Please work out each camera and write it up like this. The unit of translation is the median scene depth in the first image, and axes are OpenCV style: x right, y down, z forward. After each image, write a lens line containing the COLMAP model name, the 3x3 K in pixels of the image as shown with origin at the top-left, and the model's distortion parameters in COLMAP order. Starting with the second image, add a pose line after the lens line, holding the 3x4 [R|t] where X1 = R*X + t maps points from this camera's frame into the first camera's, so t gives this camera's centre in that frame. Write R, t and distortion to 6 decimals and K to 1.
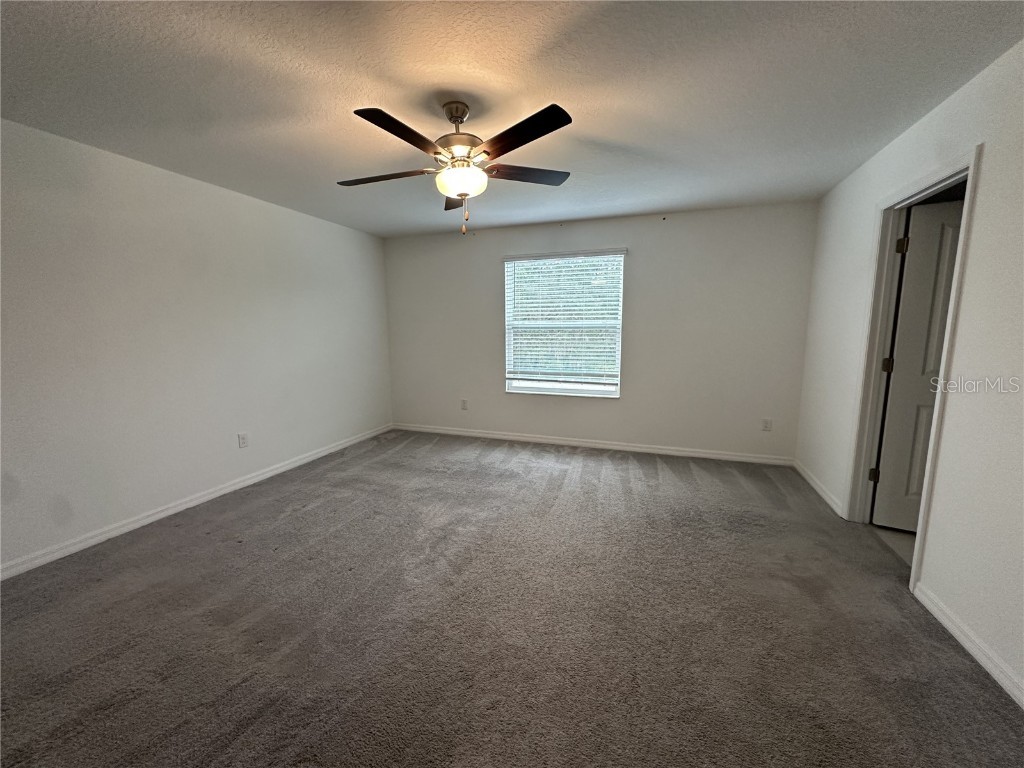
lens RADIAL K [[410.6, 0, 512.0], [0, 410.6, 384.0], [0, 0, 1]] dist [-0.001055, 0.000282]
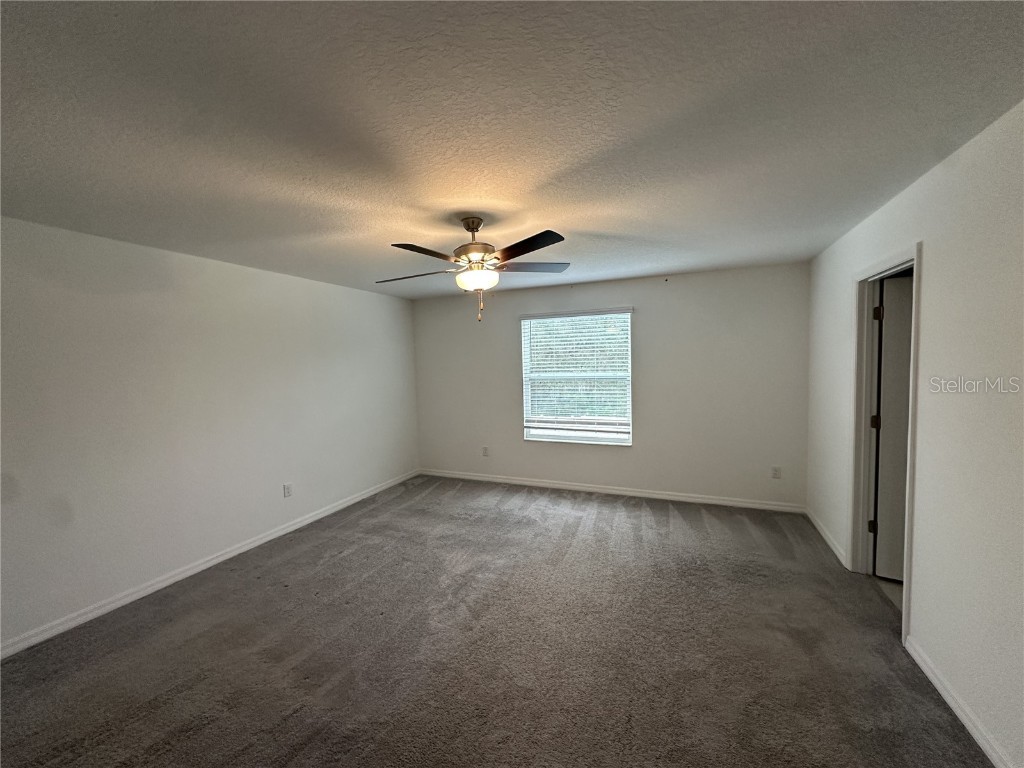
lens RADIAL K [[410.6, 0, 512.0], [0, 410.6, 384.0], [0, 0, 1]] dist [-0.001055, 0.000282]
pose [[0.998023, -0.017098, -0.060481, 0.039108], [0.012153, 0.996624, -0.081203, -0.075522], [0.061665, 0.080307, 0.994861, -0.139964]]
